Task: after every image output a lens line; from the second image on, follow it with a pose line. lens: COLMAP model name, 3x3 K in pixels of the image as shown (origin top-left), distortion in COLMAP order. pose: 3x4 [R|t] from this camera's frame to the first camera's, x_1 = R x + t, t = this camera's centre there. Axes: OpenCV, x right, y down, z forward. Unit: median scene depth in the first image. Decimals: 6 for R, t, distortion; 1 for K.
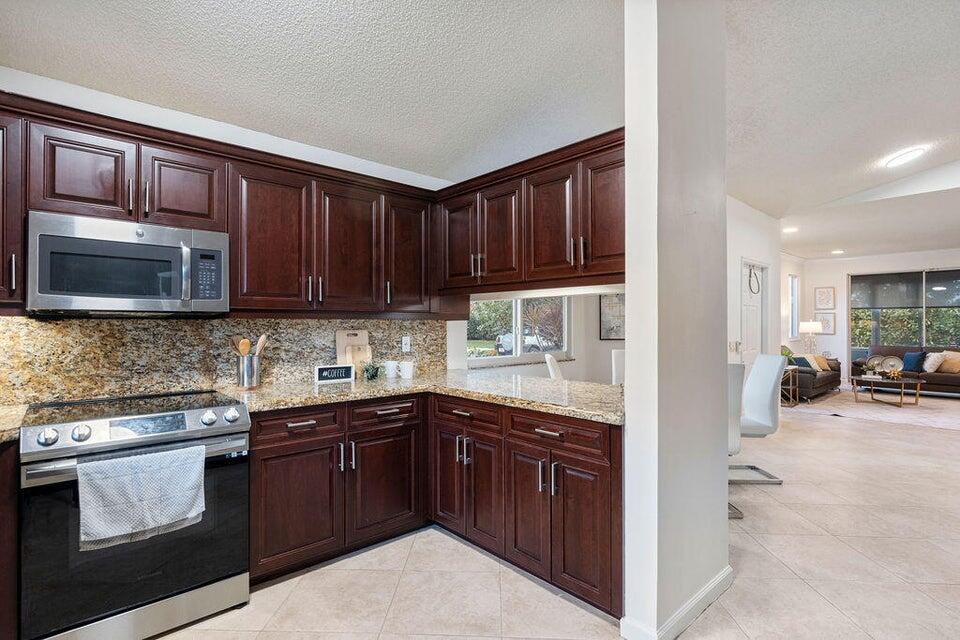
lens RADIAL K [[468.7, 0, 475.2], [0, 468.7, 320.1], [0, 0, 1]] dist [-0.002629, -0.000287]
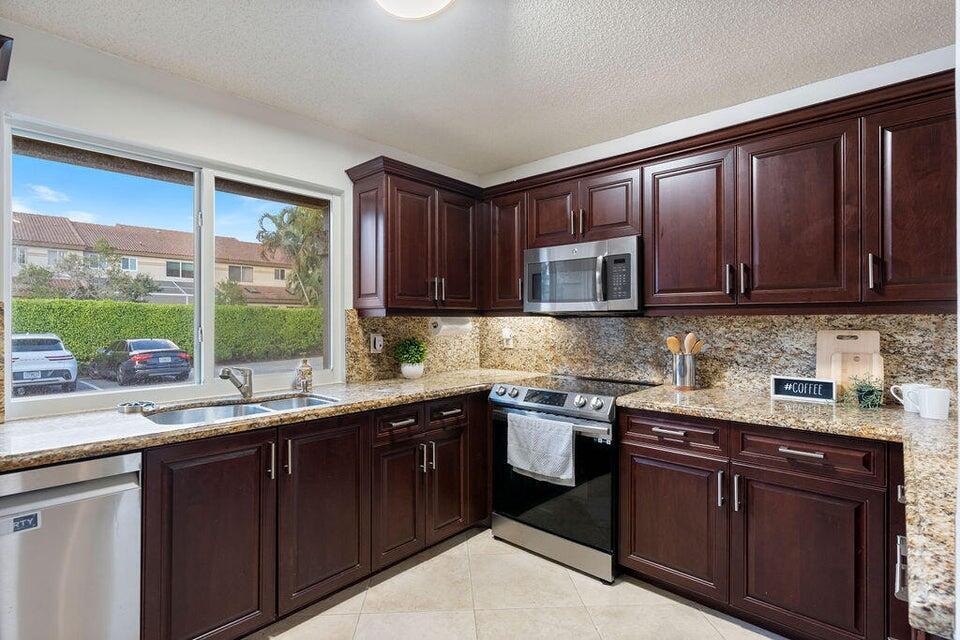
lens RADIAL K [[468.7, 0, 475.2], [0, 468.7, 320.1], [0, 0, 1]] dist [-0.002629, -0.000287]
pose [[0.095771, -0.002156, -0.995401, 0.439271], [0.008387, 0.999964, -0.001359, 0.003352], [0.995368, -0.008218, 0.095786, 0.483092]]
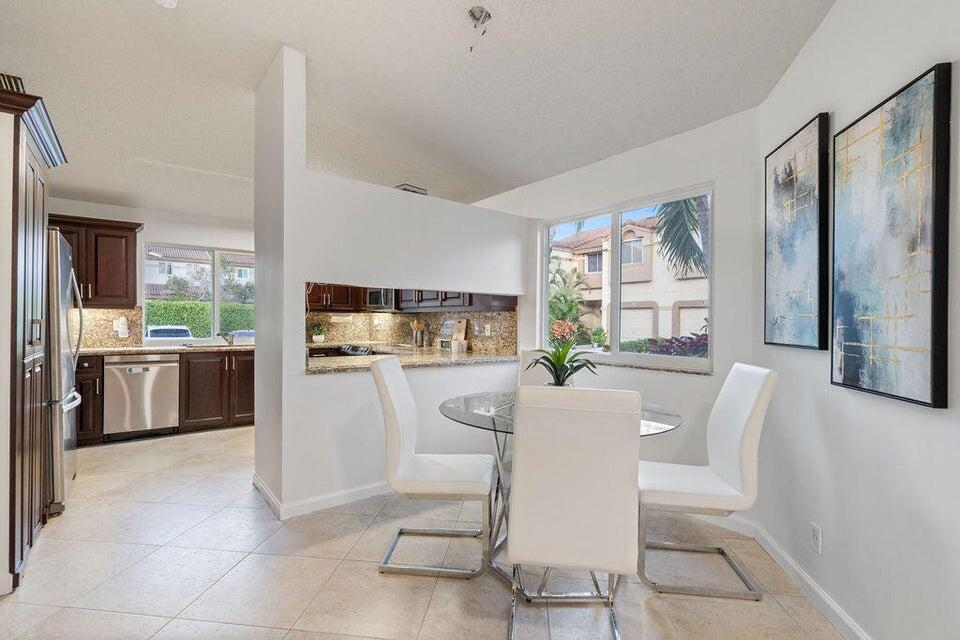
lens RADIAL K [[452.8, 0, 480.0], [0, 452.8, 320.0], [0, 0, 1]] dist [-0.000125, 0.000039]
pose [[-0.078816, -0.002712, -0.996886, 1.491615], [0.000536, 0.999996, -0.002763, 0.035641], [0.996889, -0.000752, -0.078814, 1.435688]]
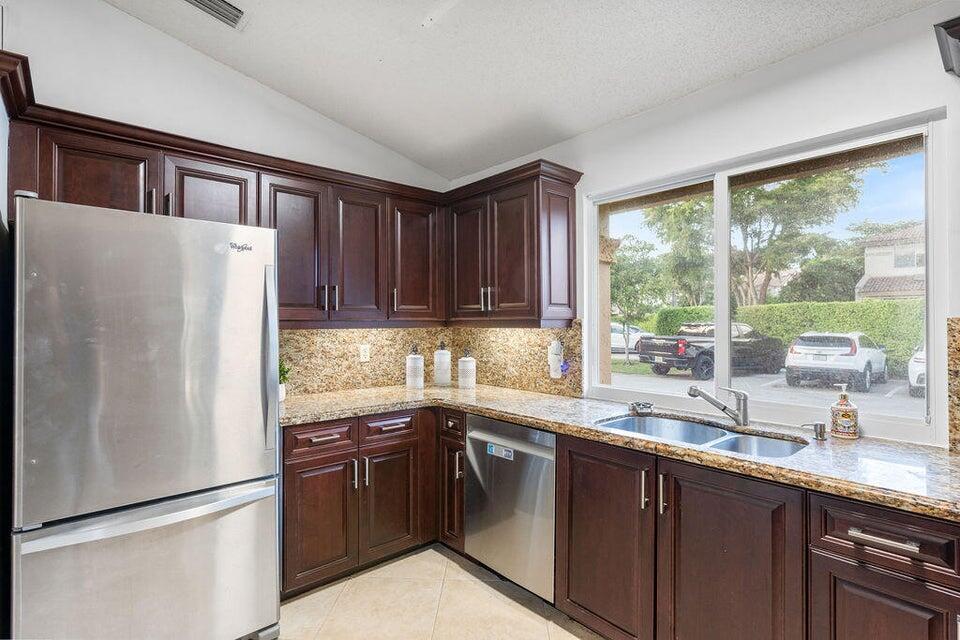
lens RADIAL K [[460.1, 0, 480.0], [0, 460.1, 320.0], [0, 0, 1]] dist [0.000357, 0.000176]
pose [[-0.999950, -0.009676, -0.002408, -0.052818], [-0.009629, 0.999773, -0.019000, -0.006155], [0.002591, -0.018976, -0.999817, 0.867553]]
